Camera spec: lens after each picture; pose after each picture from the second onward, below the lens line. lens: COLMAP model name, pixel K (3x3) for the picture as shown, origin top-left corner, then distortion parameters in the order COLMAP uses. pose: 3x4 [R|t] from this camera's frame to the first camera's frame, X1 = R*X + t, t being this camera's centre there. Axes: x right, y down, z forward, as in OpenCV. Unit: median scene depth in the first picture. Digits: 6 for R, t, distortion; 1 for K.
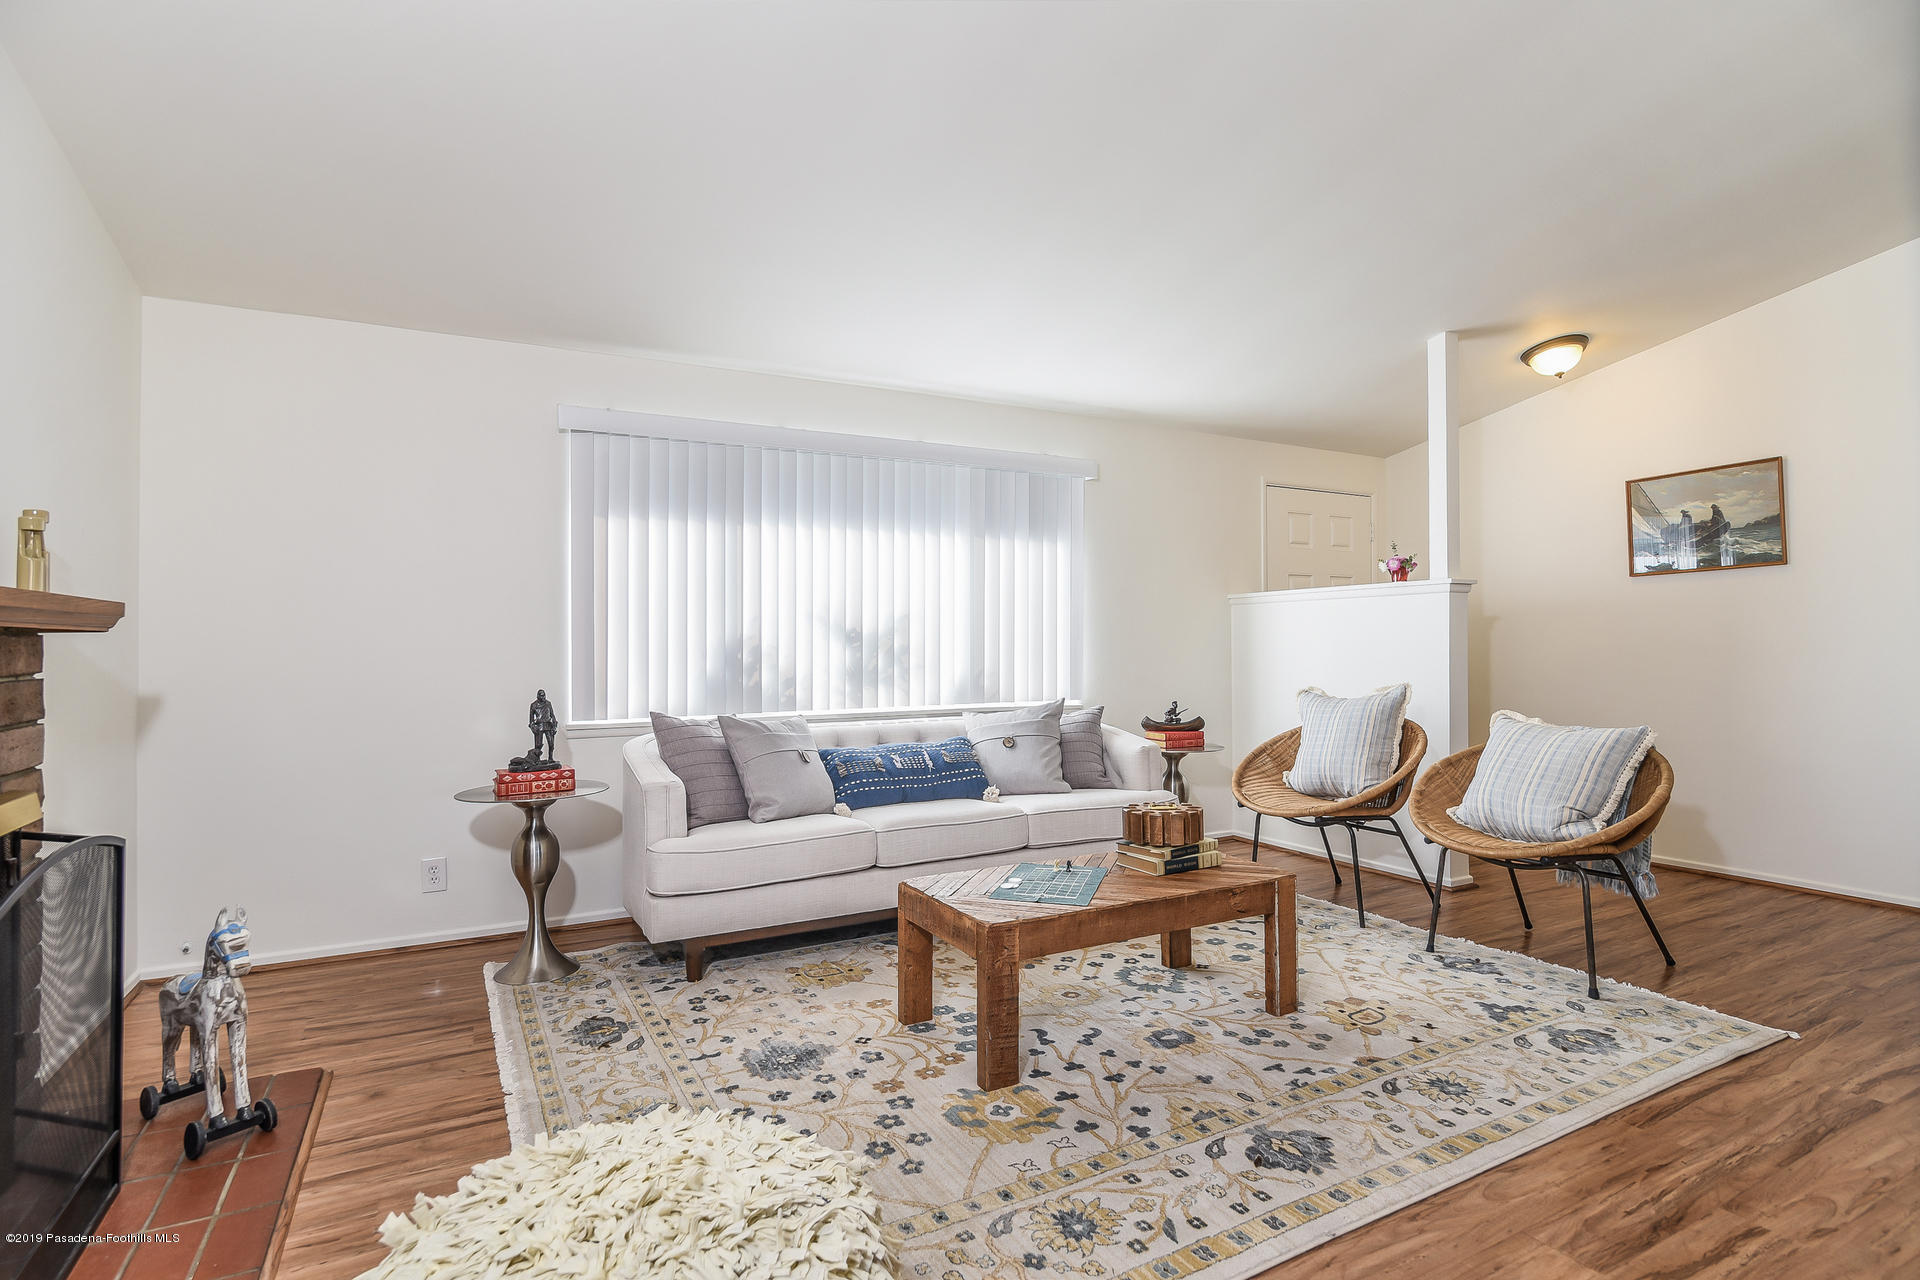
lens RADIAL K [[935.0, 0, 959.0], [0, 935.0, 652.7], [0, 0, 1]] dist [-0.004144, -0.000544]
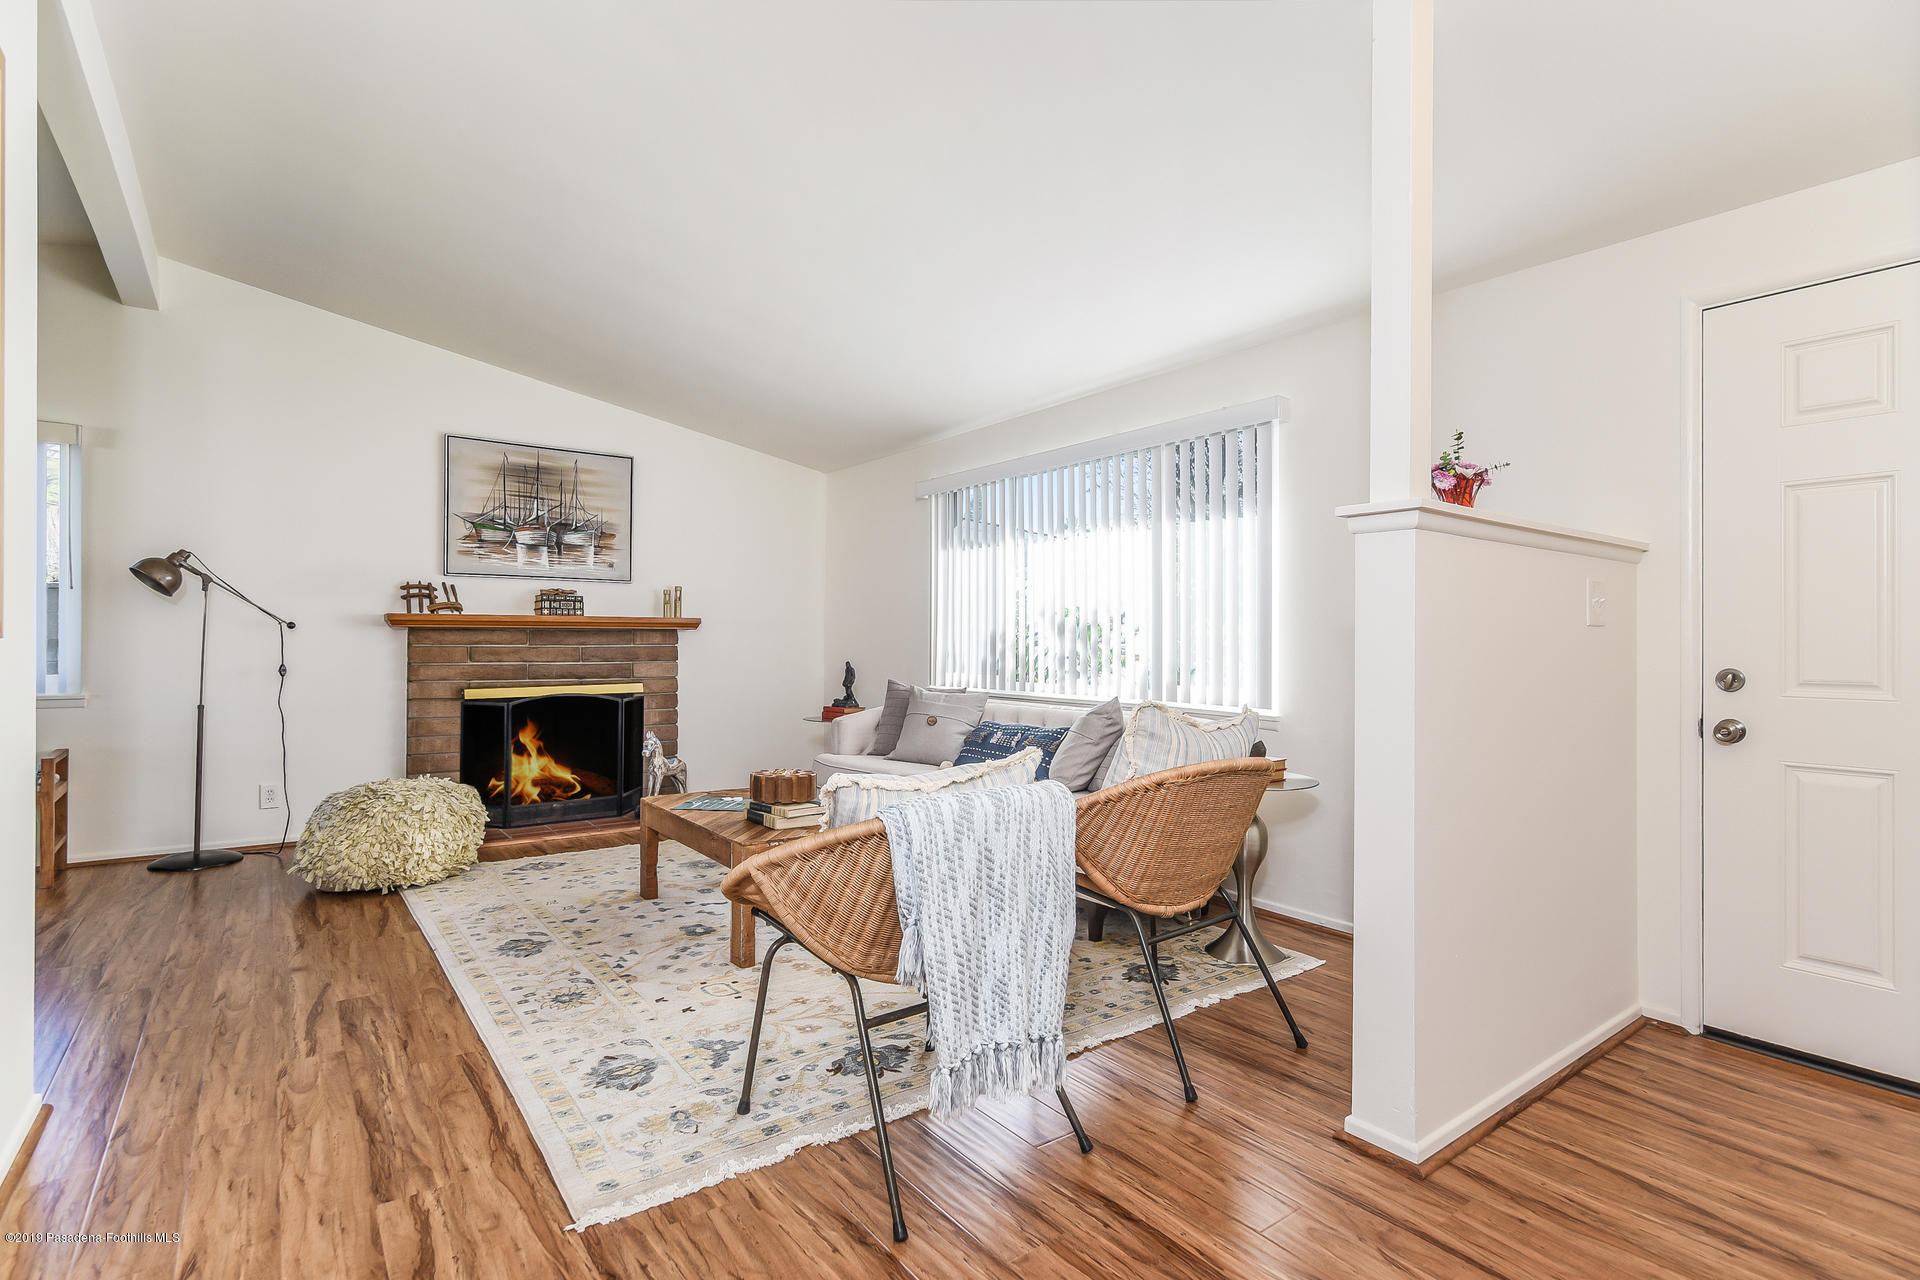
lens RADIAL K [[925.4, 0, 960.0], [0, 925.4, 640.0], [0, 0, 1]] dist [-0.000733, -0.000087]
pose [[0.146580, 0.003704, -0.989192, 1.834198], [-0.015175, 0.999884, 0.001495, -0.009338], [0.989082, 0.014792, 0.146619, 1.355075]]
